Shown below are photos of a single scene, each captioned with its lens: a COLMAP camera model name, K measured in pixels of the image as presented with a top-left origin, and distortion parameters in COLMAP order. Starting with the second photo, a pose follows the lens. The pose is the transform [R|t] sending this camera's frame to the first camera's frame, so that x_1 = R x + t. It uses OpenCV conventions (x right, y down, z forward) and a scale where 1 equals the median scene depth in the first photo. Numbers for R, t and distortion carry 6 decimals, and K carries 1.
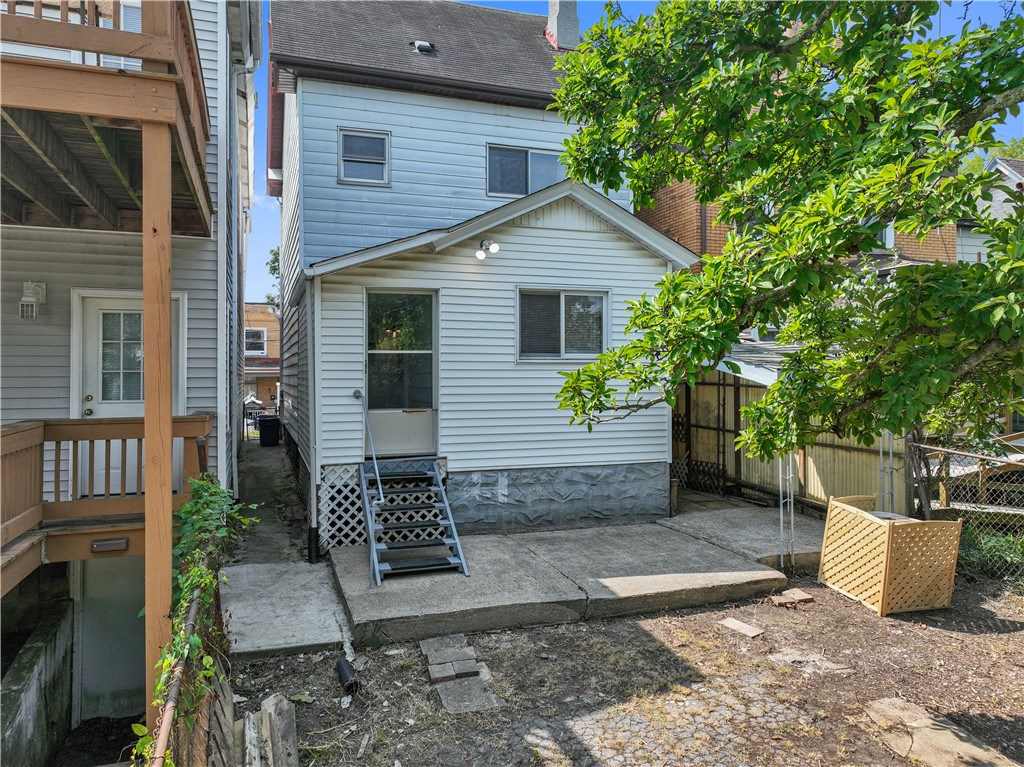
lens RADIAL K [[752.1, 0, 519.8], [0, 752.1, 402.3], [0, 0, 1]] dist [0.003893, 0.006869]
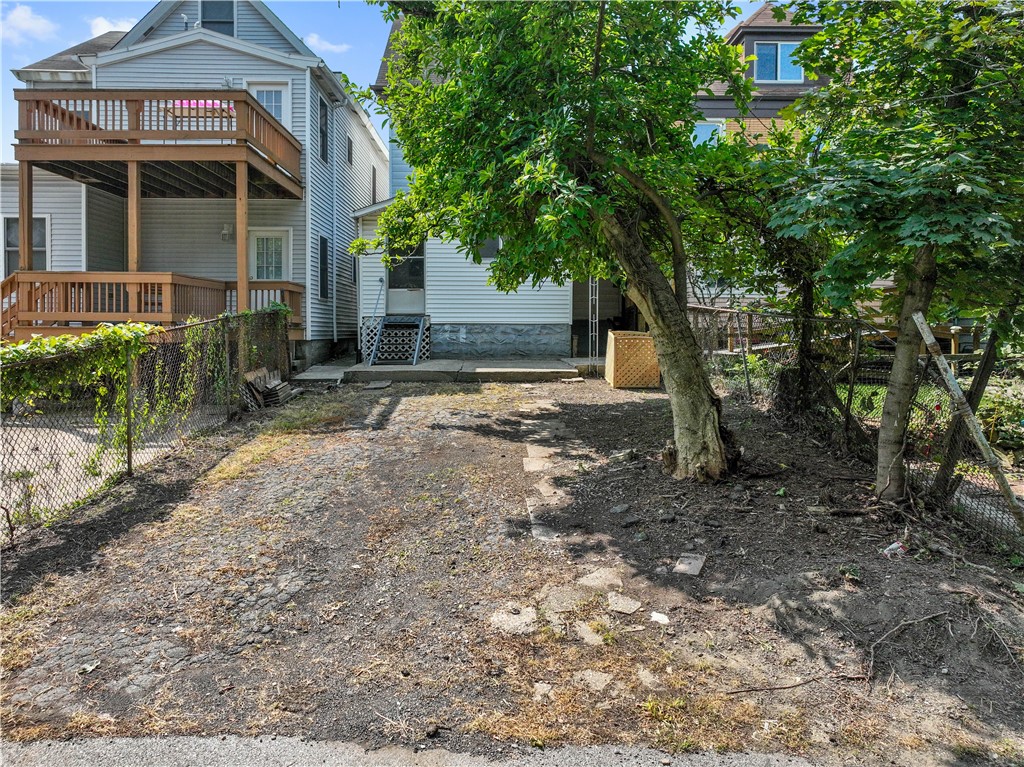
lens RADIAL K [[752.1, 0, 519.8], [0, 752.1, 402.3], [0, 0, 1]] dist [0.003893, 0.006869]
pose [[0.954197, 0.032278, -0.297433, 0.651707], [-0.011542, 0.997394, 0.071212, 0.149074], [0.298956, -0.064518, 0.952083, -0.675943]]
